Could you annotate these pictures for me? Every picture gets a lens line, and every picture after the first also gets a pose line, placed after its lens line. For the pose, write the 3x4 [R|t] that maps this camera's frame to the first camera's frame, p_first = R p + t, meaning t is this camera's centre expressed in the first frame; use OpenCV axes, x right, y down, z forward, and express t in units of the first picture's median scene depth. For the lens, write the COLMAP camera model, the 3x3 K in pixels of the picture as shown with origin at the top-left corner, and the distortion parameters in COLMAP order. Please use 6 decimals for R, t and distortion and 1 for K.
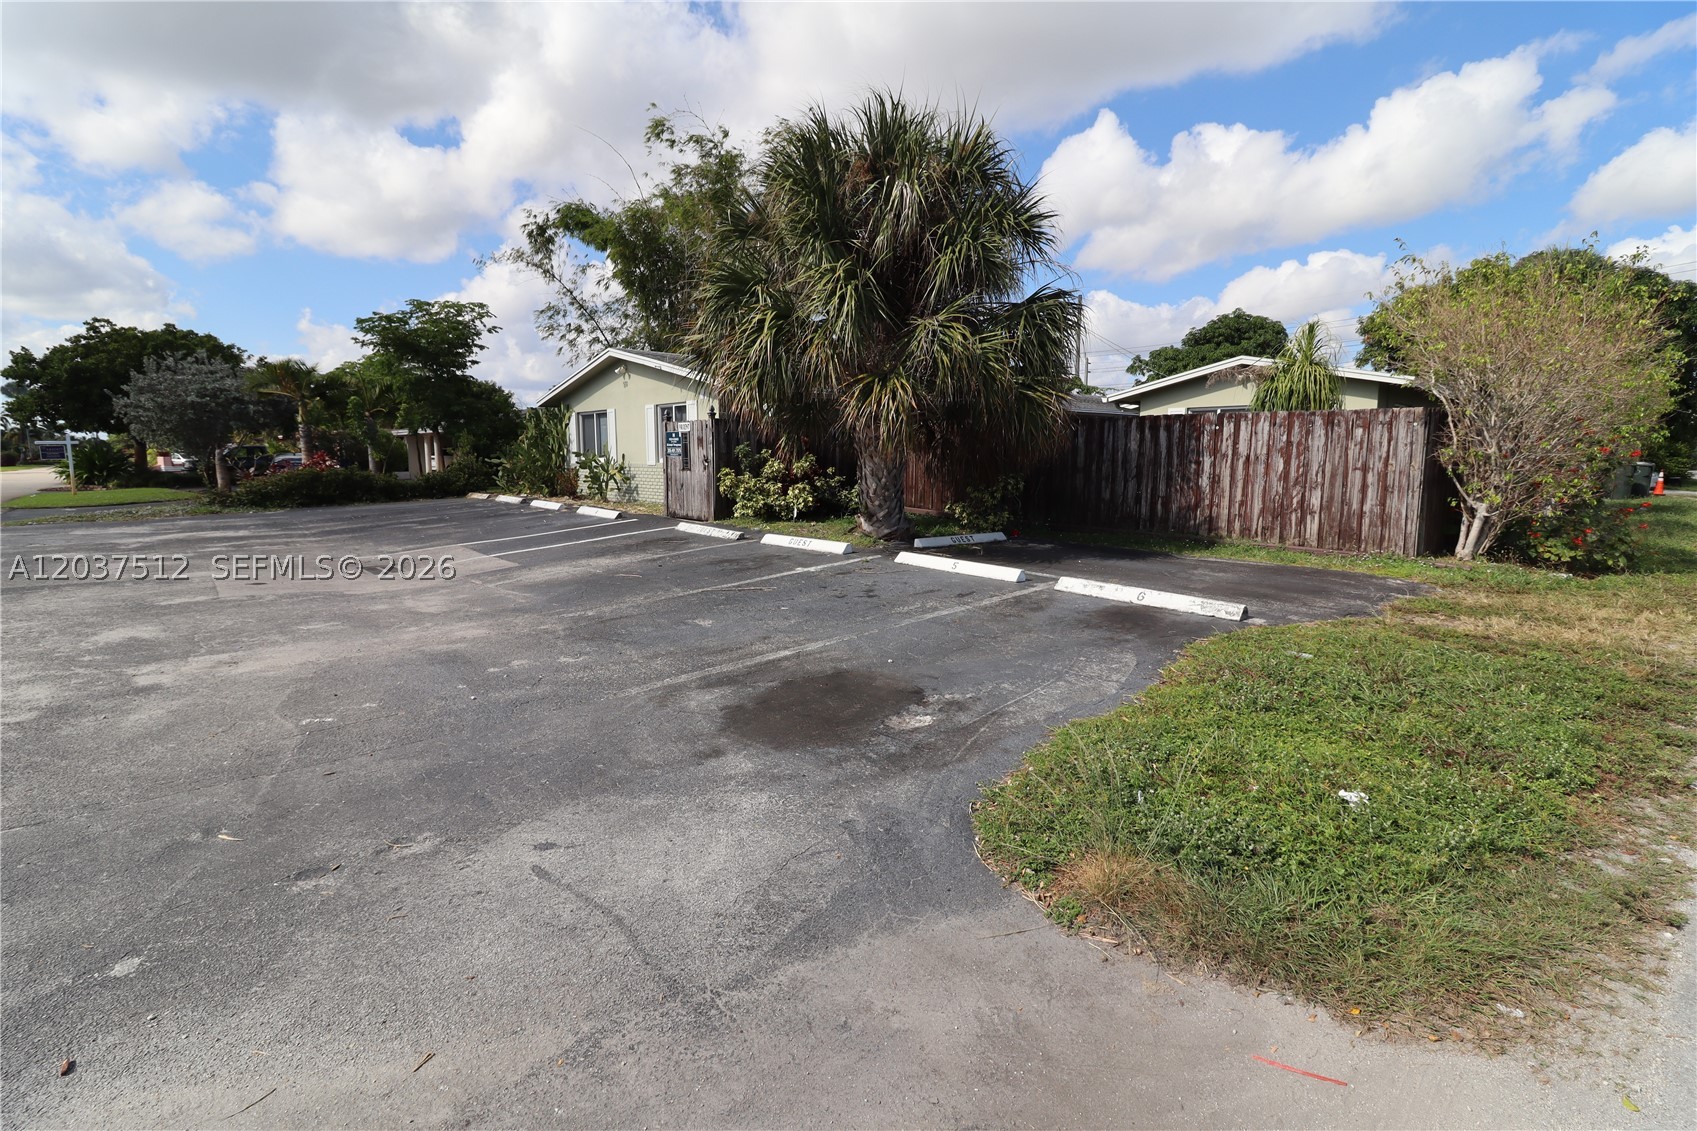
lens RADIAL K [[789.1, 0, 854.9], [0, 789.1, 562.3], [0, 0, 1]] dist [-0.000333, -0.013653]
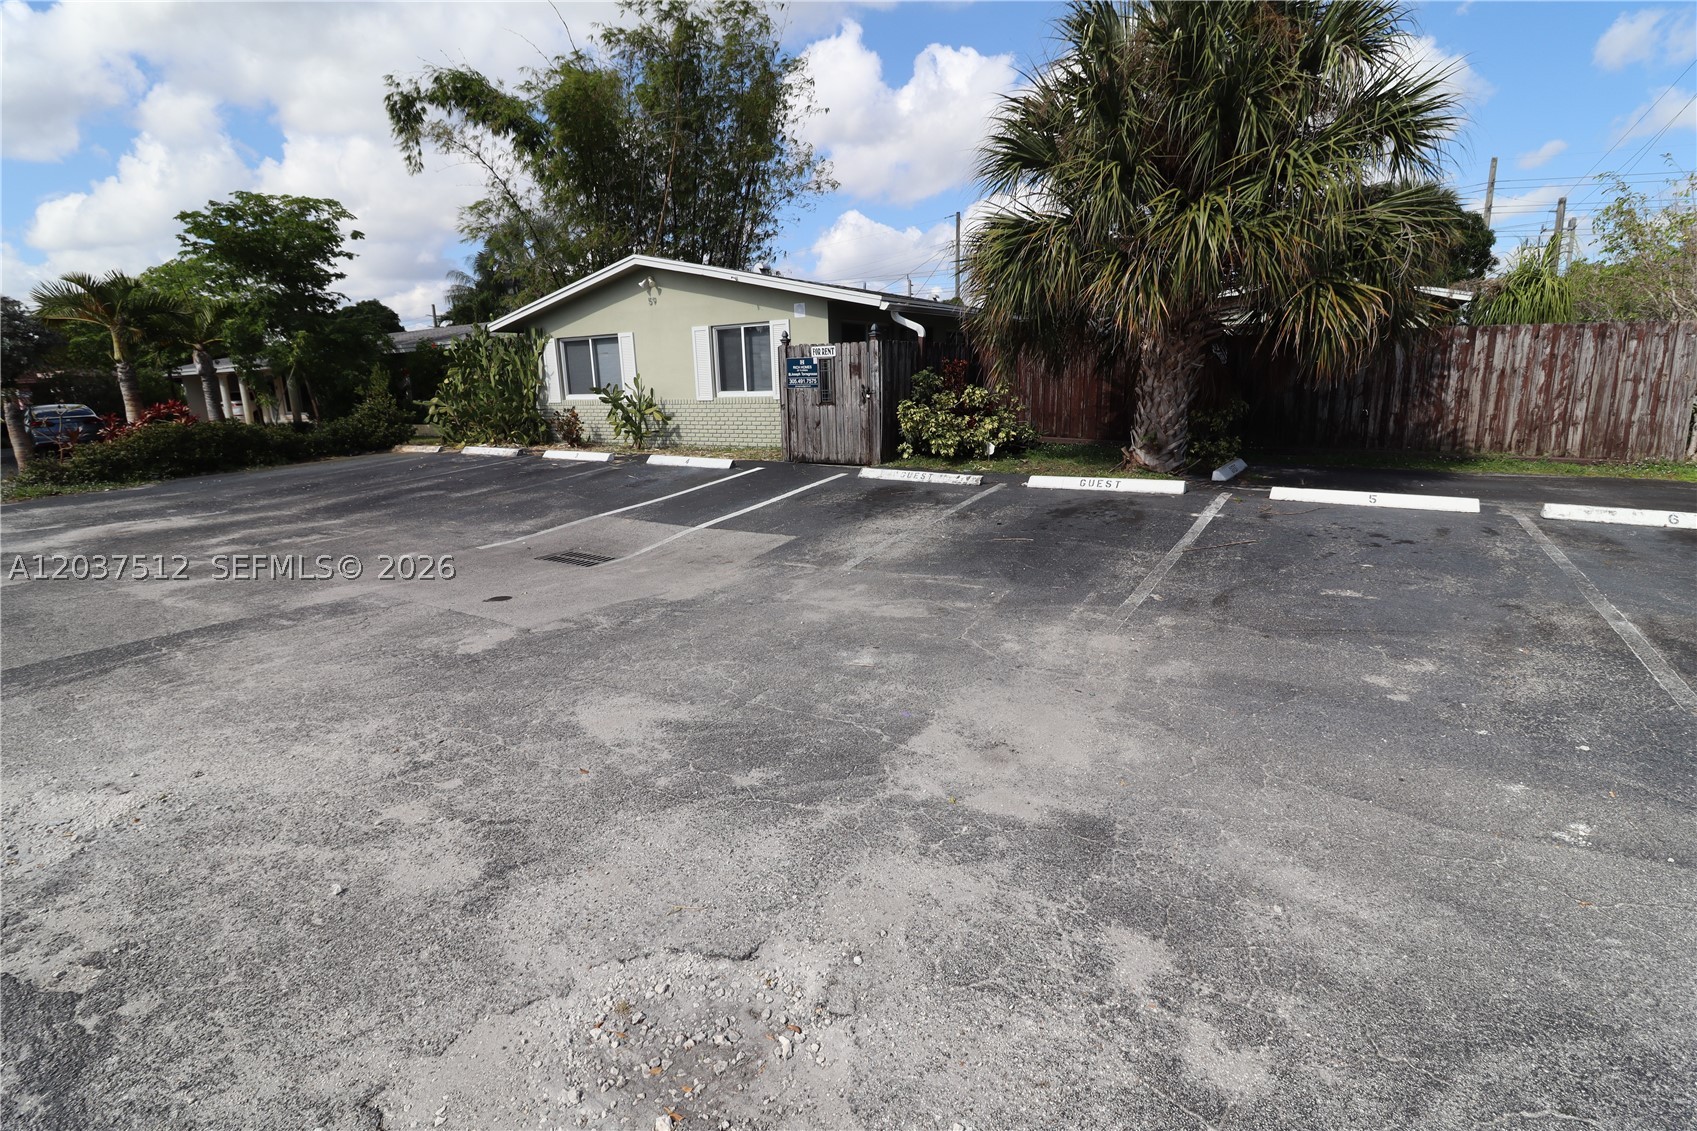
lens RADIAL K [[789.1, 0, 851.5], [0, 789.1, 559.0], [0, 0, 1]] dist [-0.000333, -0.013653]
pose [[0.959275, -0.089554, 0.267904, -0.530972], [0.066232, 0.993283, 0.094877, -0.040368], [-0.274601, -0.073269, 0.958763, 0.229987]]
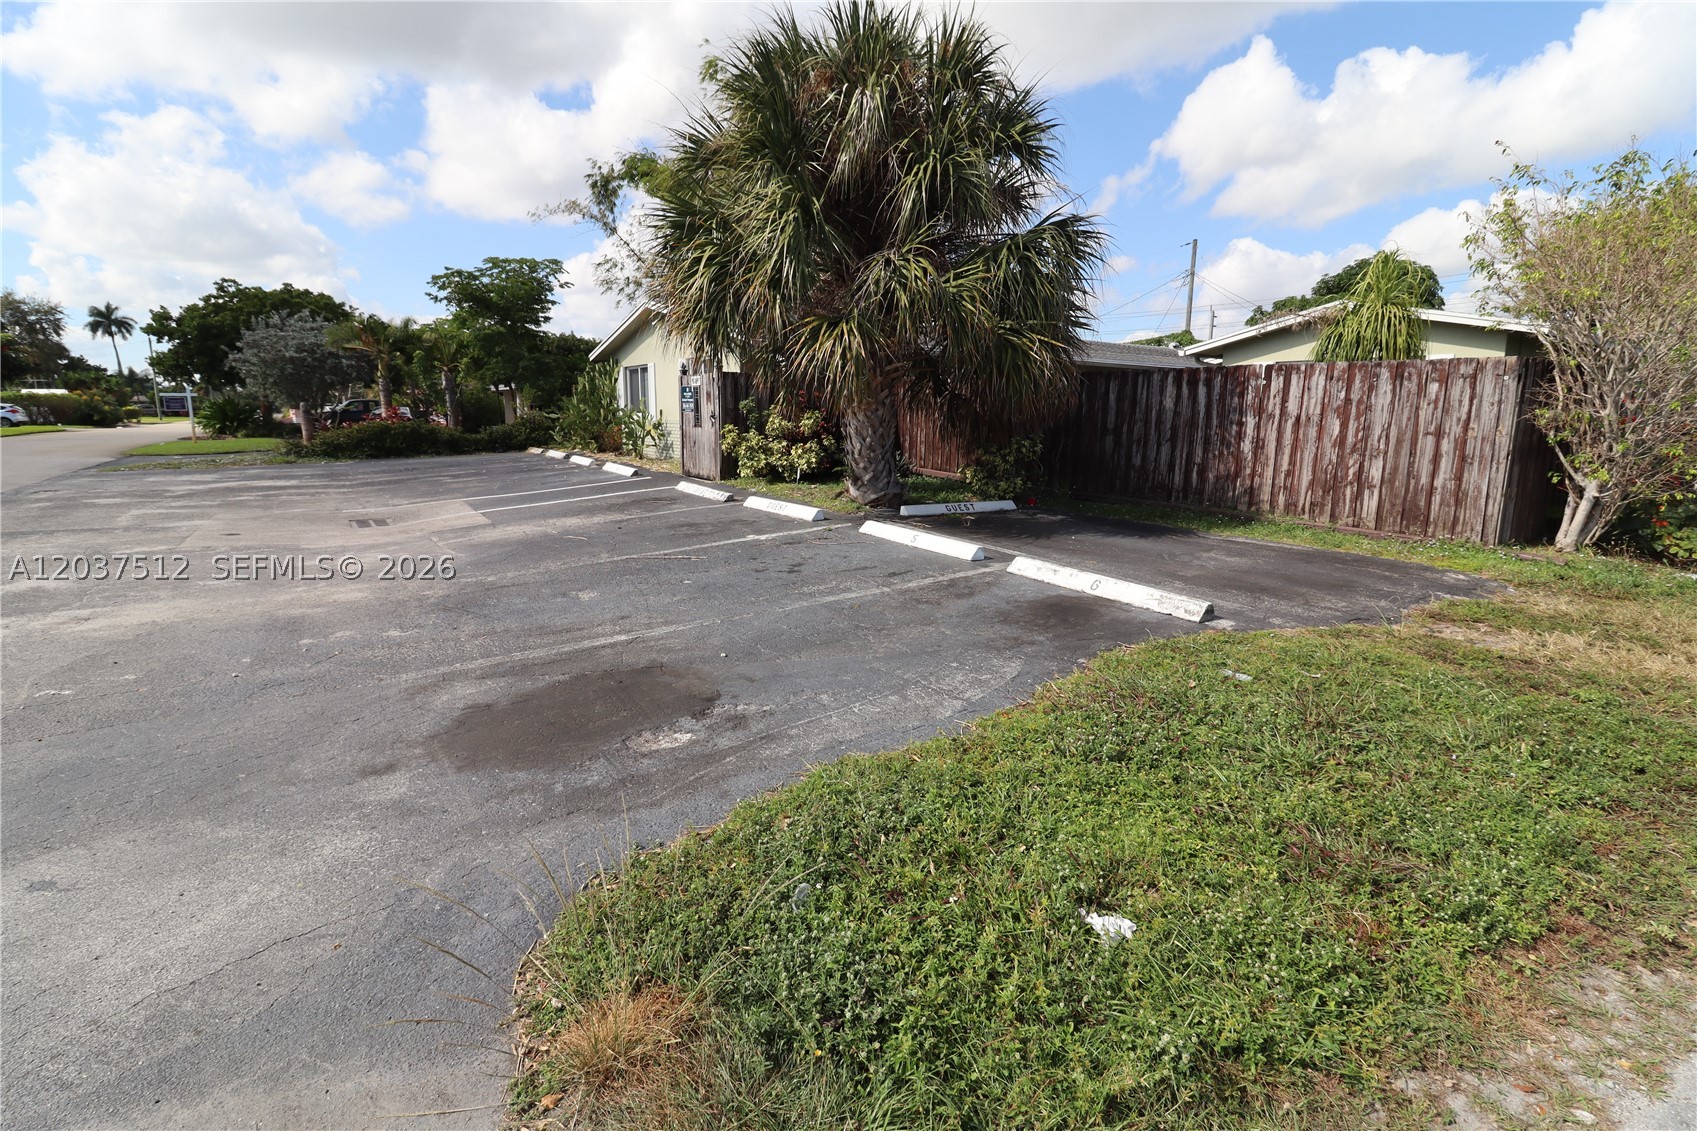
lens RADIAL K [[789.1, 0, 853.9], [0, 789.1, 563.3], [0, 0, 1]] dist [-0.000333, -0.013653]
pose [[0.989282, 0.035780, -0.141568, 0.142698], [-0.028461, 0.998168, 0.053397, -0.010126], [0.143219, -0.048796, 0.988487, 0.093258]]
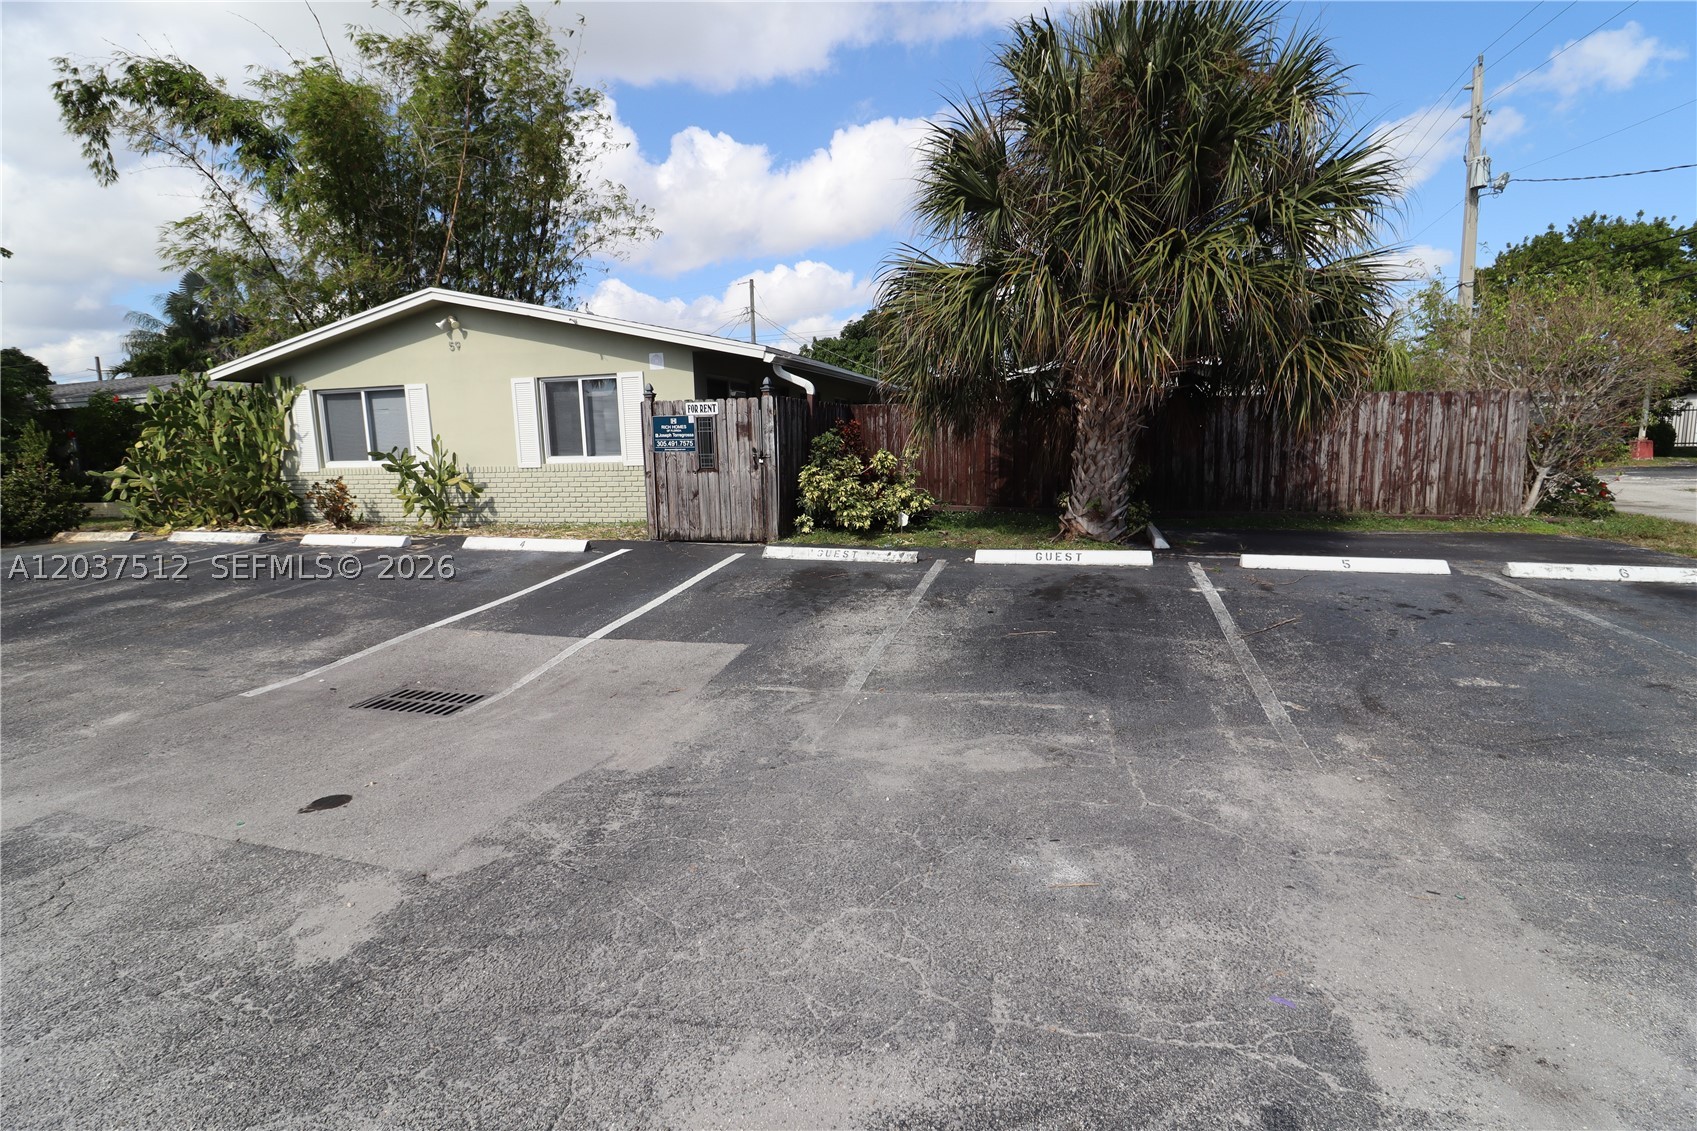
lens RADIAL K [[789.1, 0, 859.2], [0, 789.1, 563.5], [0, 0, 1]] dist [-0.000333, -0.013653]
pose [[0.836498, -0.104993, 0.537818, -0.601742], [0.098072, 0.994311, 0.041573, -0.065054], [-0.539123, 0.017970, 0.842035, 0.432967]]
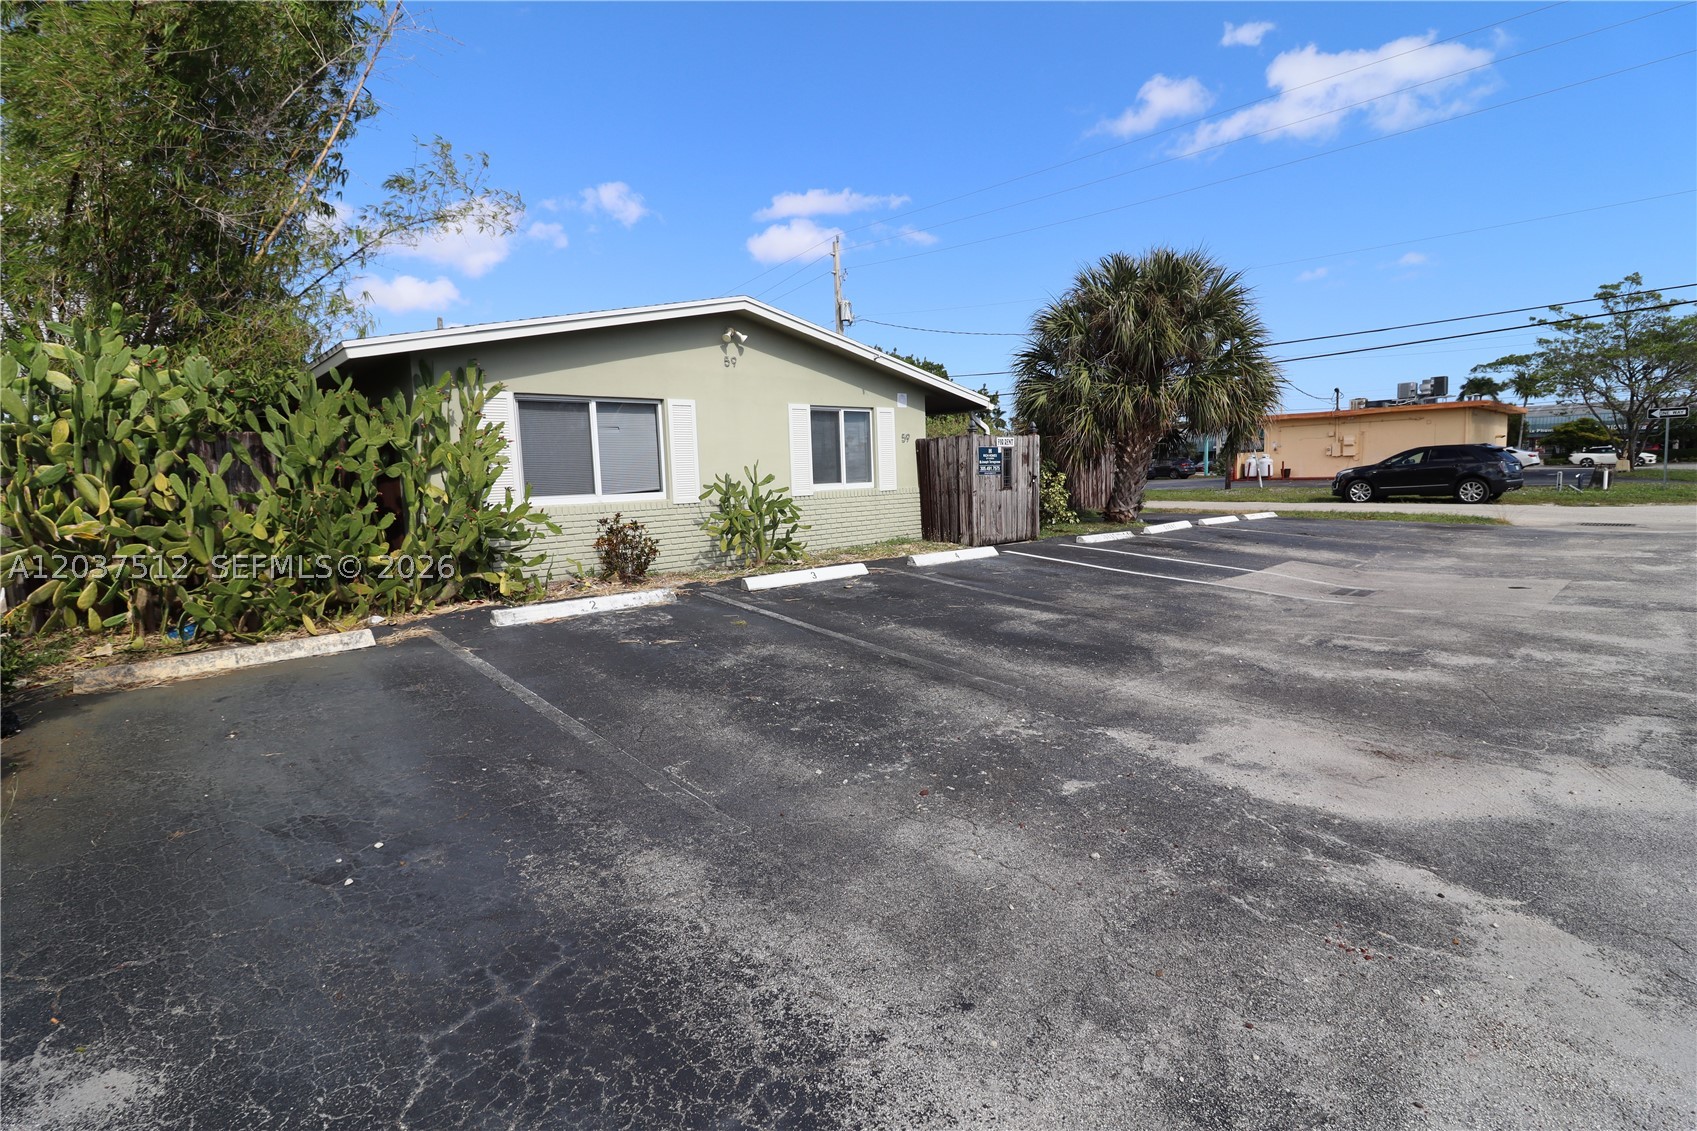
lens RADIAL K [[789.1, 0, 856.3], [0, 789.1, 557.5], [0, 0, 1]] dist [-0.000333, -0.013653]
pose [[-0.021349, -0.108518, 0.993865, -1.400581], [0.165787, 0.979945, 0.110559, -0.211100], [-0.985930, 0.167130, -0.002930, 1.479323]]
